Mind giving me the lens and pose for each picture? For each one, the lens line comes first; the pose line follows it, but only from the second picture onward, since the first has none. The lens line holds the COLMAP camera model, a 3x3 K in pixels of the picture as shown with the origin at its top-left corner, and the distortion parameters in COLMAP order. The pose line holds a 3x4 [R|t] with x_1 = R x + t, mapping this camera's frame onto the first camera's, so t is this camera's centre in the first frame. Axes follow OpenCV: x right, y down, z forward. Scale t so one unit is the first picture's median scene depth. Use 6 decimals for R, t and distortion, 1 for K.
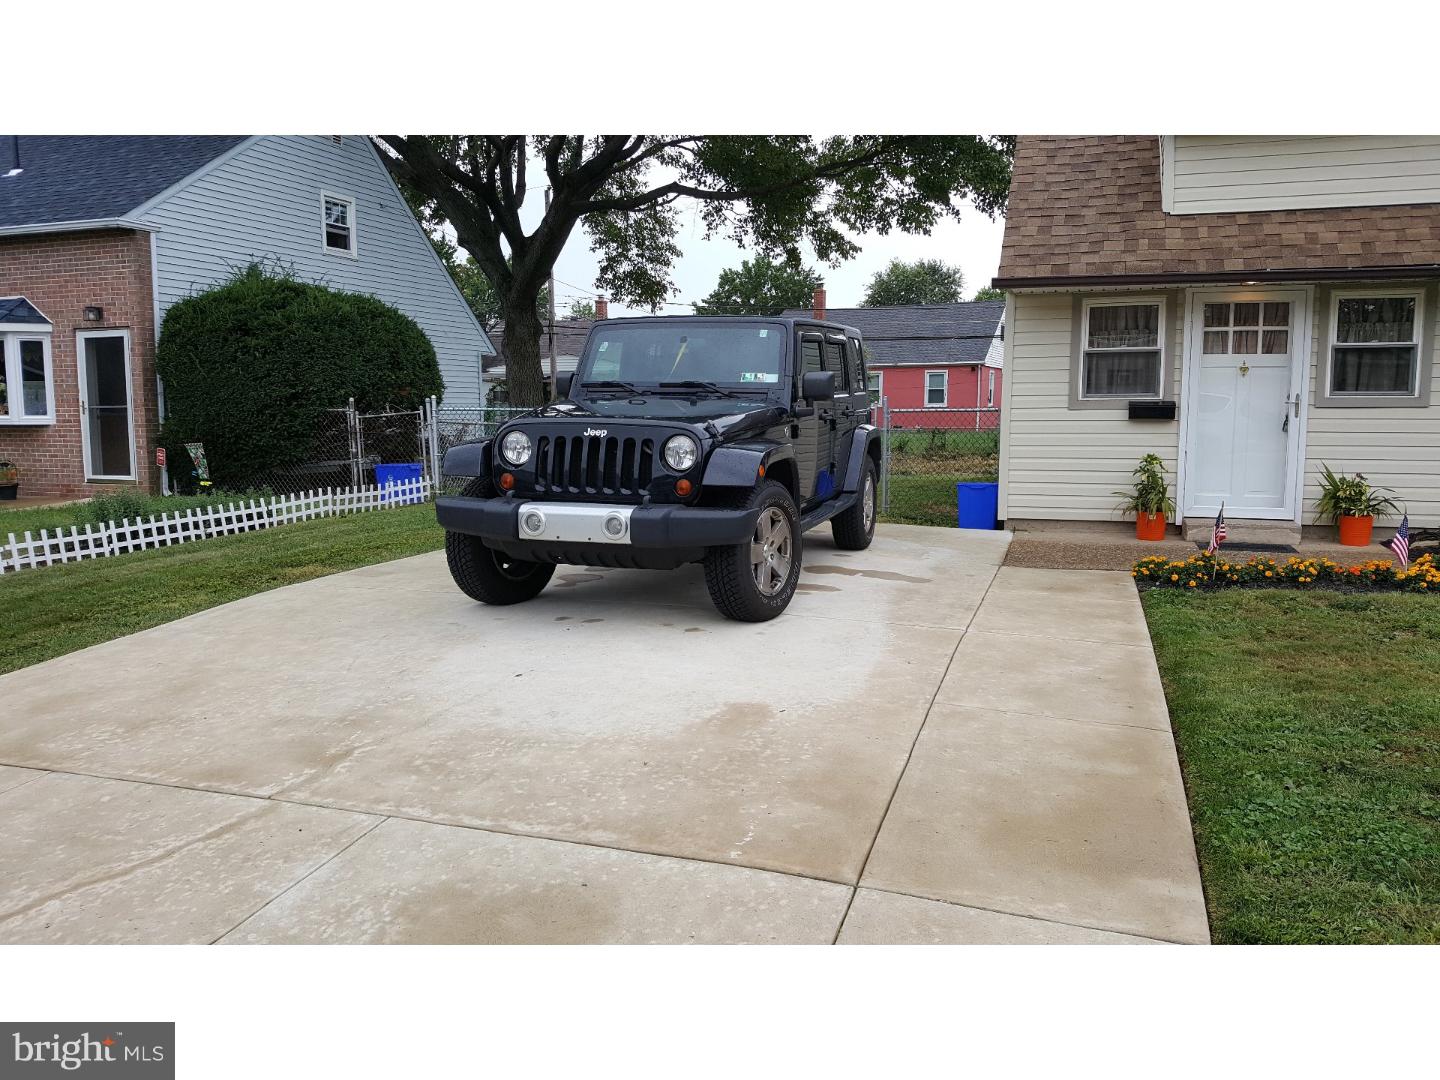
lens RADIAL K [[1126.4, 0, 720.0], [0, 1126.4, 540.0], [0, 0, 1]] dist [0.000392, -0.000591]
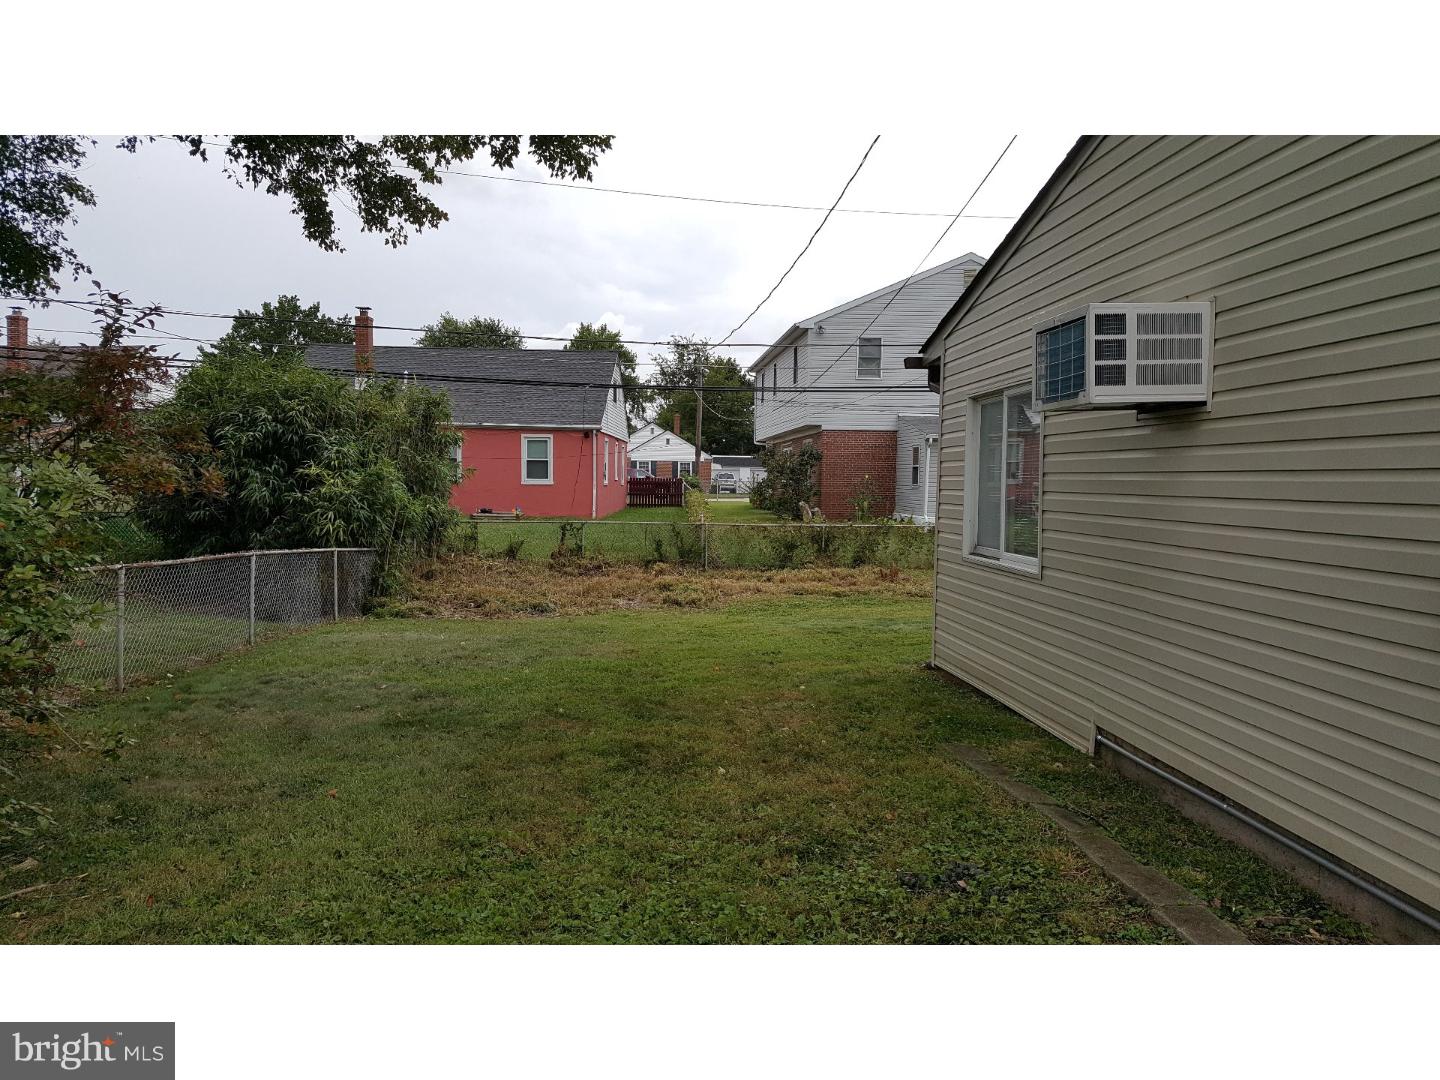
lens RADIAL K [[787.8, 0, 720.0], [0, 787.8, 540.0], [0, 0, 1]] dist [0.000251, -0.062038]
pose [[0.868710, -0.029198, 0.494459, 0.037360], [0.040347, 0.999115, -0.011888, -0.070608], [-0.493675, 0.030277, 0.869120, 0.492229]]
